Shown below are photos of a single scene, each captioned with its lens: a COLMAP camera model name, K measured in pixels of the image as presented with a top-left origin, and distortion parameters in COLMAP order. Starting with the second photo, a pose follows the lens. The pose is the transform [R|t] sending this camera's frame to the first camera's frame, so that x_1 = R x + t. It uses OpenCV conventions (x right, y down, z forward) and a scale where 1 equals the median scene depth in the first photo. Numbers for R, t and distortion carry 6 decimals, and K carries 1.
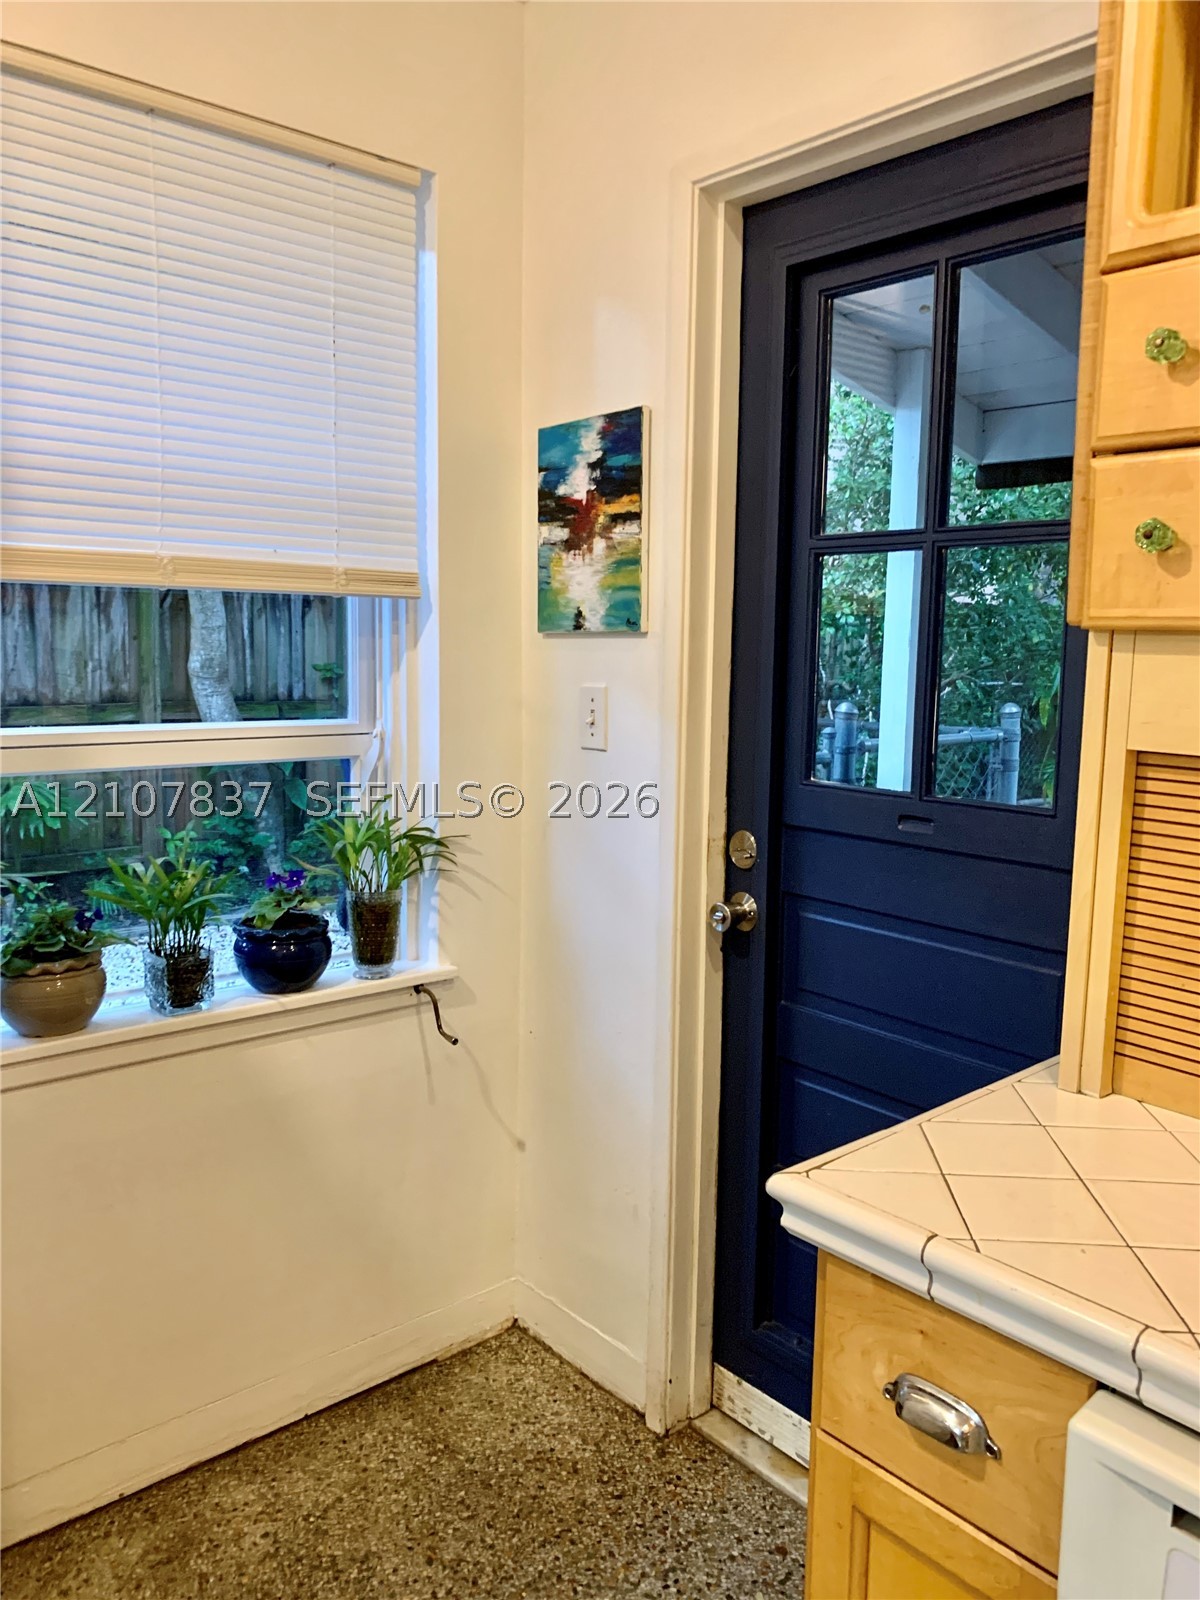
lens RADIAL K [[1226.8, 0, 589.8], [0, 1226.8, 795.1], [0, 0, 1]] dist [0.019595, -0.034803]
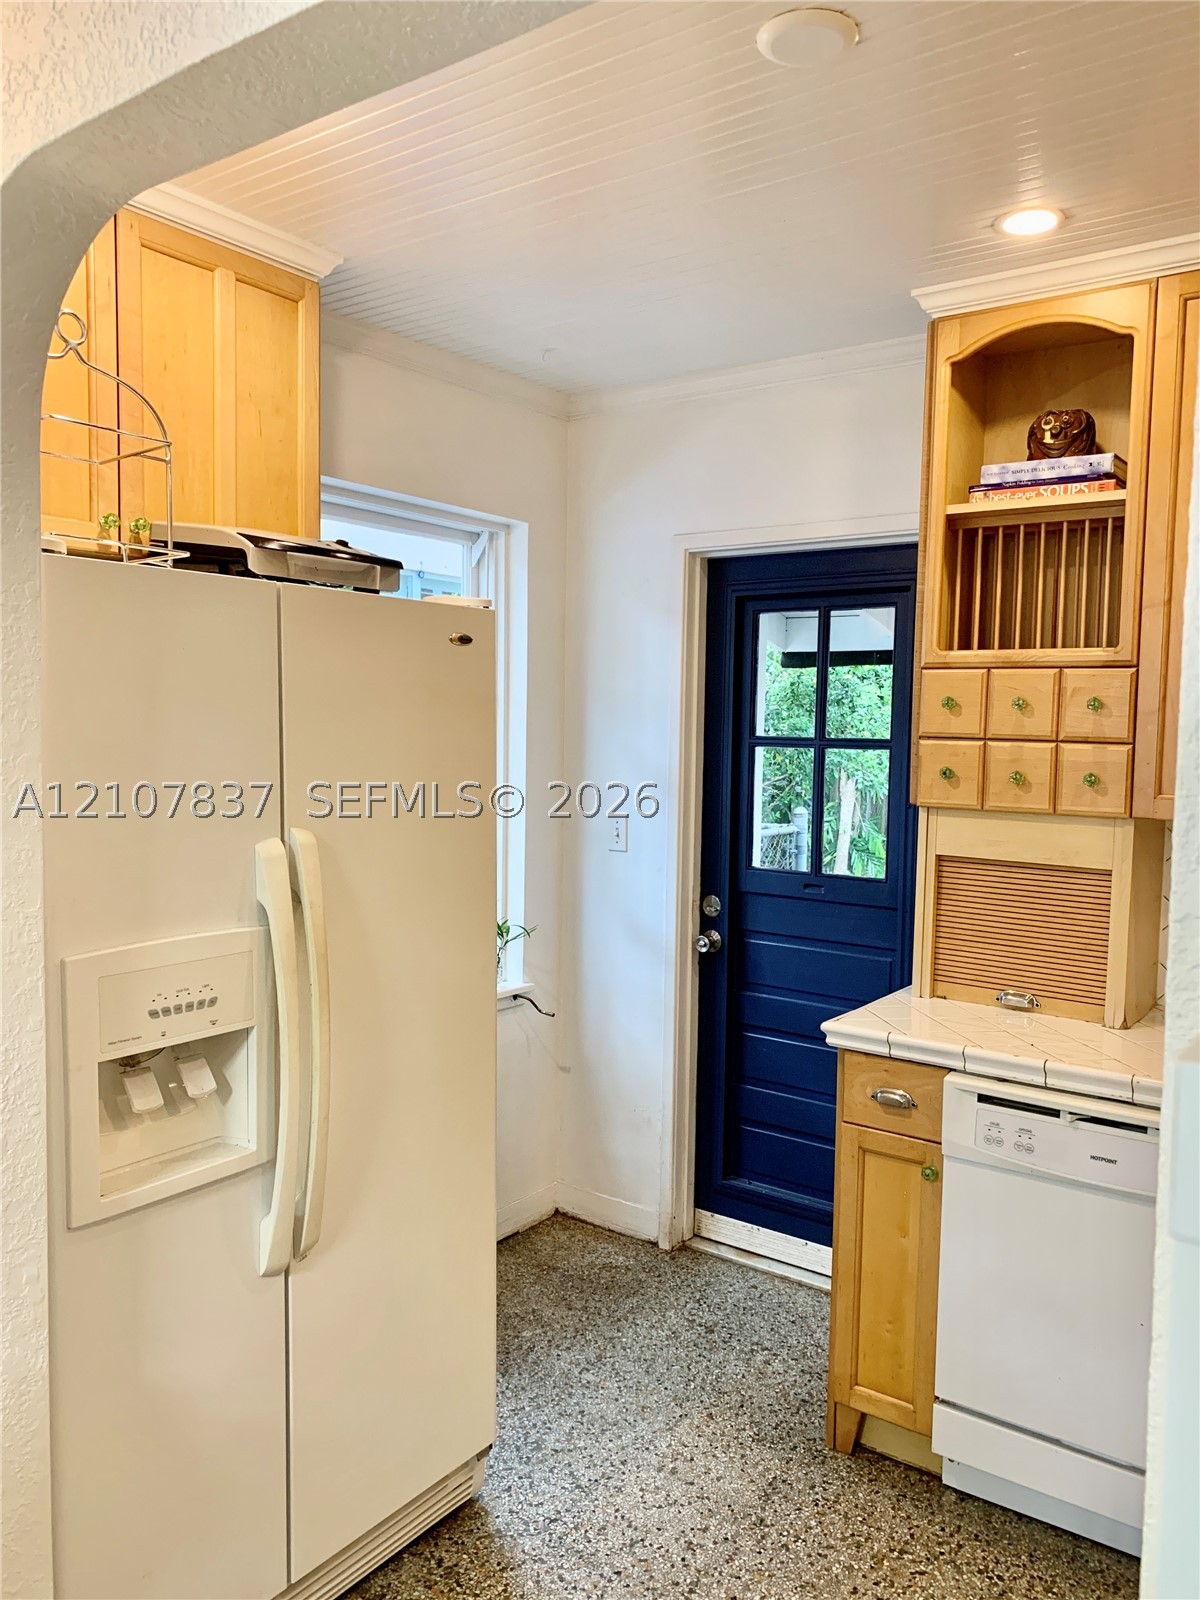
lens RADIAL K [[1226.8, 0, 568.0], [0, 1226.8, 807.3], [0, 0, 1]] dist [0.019595, -0.034803]
pose [[0.979665, -0.010609, 0.200359, -0.443817], [0.021858, 0.998301, -0.054016, -0.007339], [-0.199445, 0.057297, 0.978232, -0.725550]]
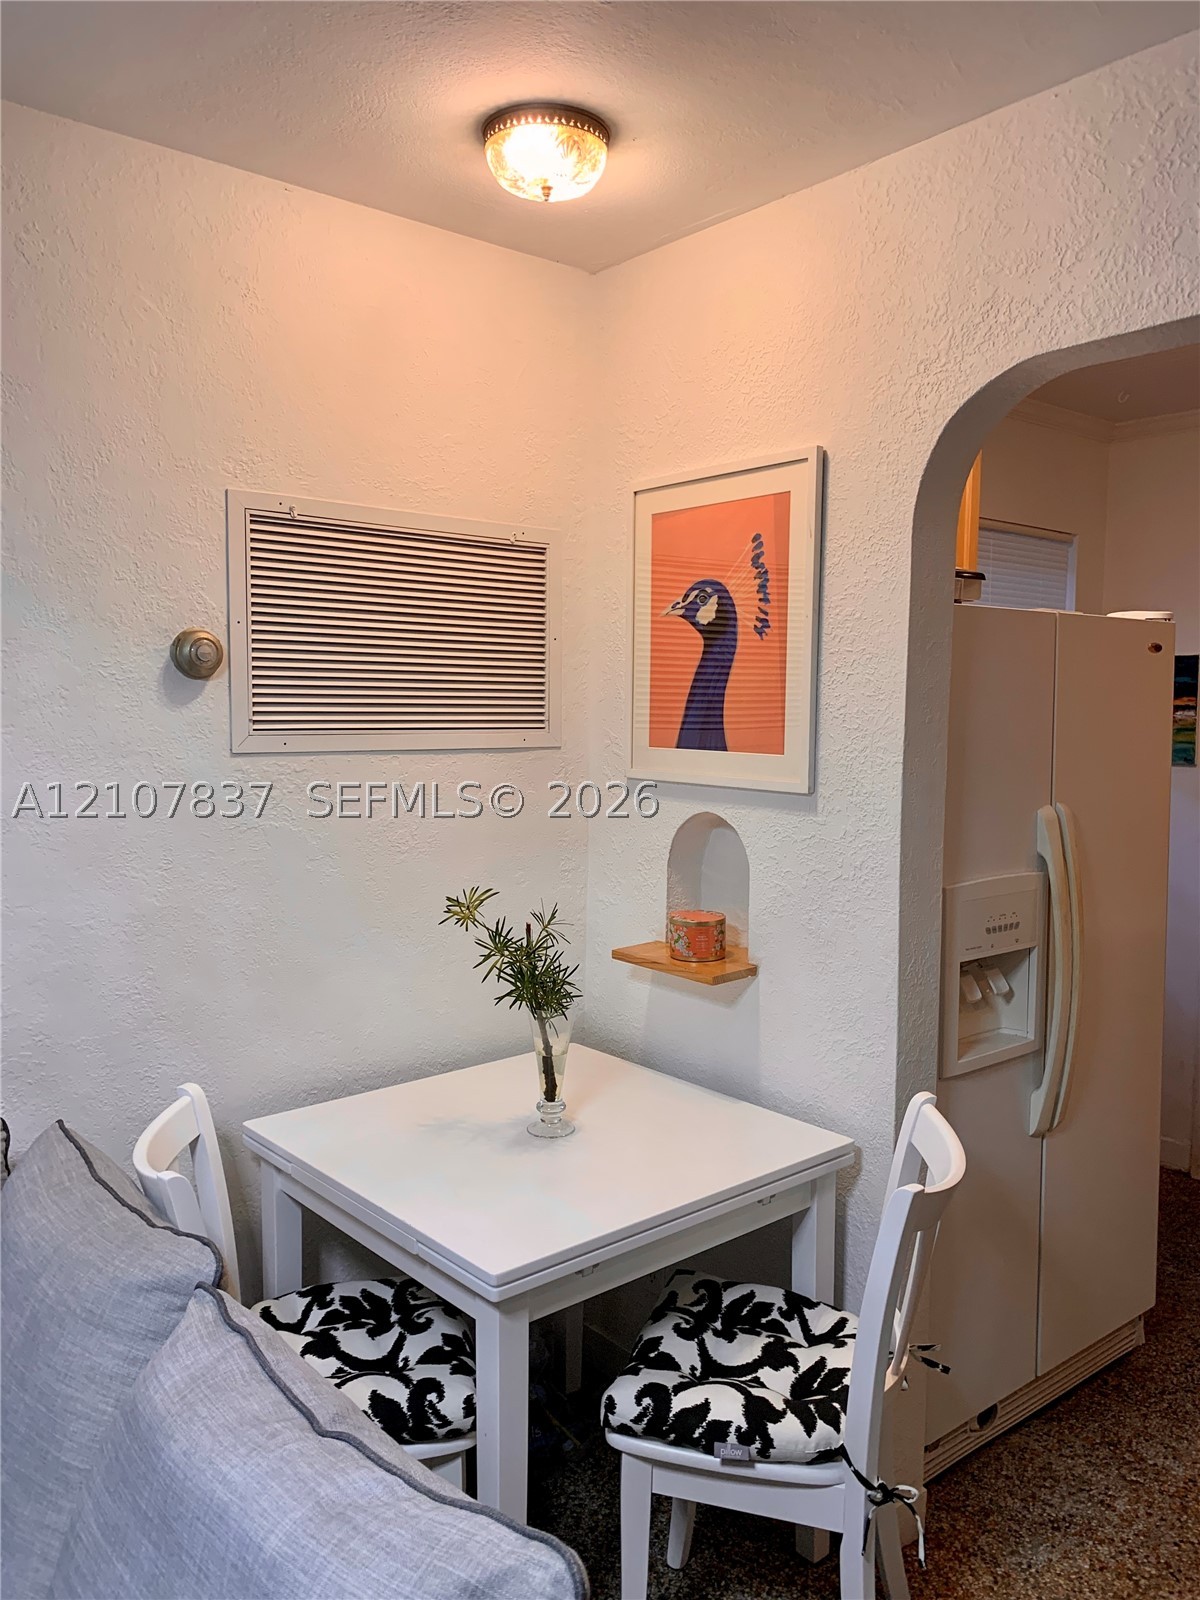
lens RADIAL K [[1226.8, 0, 601.6], [0, 1226.8, 791.9], [0, 0, 1]] dist [0.019595, -0.034803]
pose [[0.999930, -0.003493, -0.011324, -0.882550], [0.002933, 0.998789, -0.049108, 0.005723], [0.011482, 0.049071, 0.998729, -1.000208]]
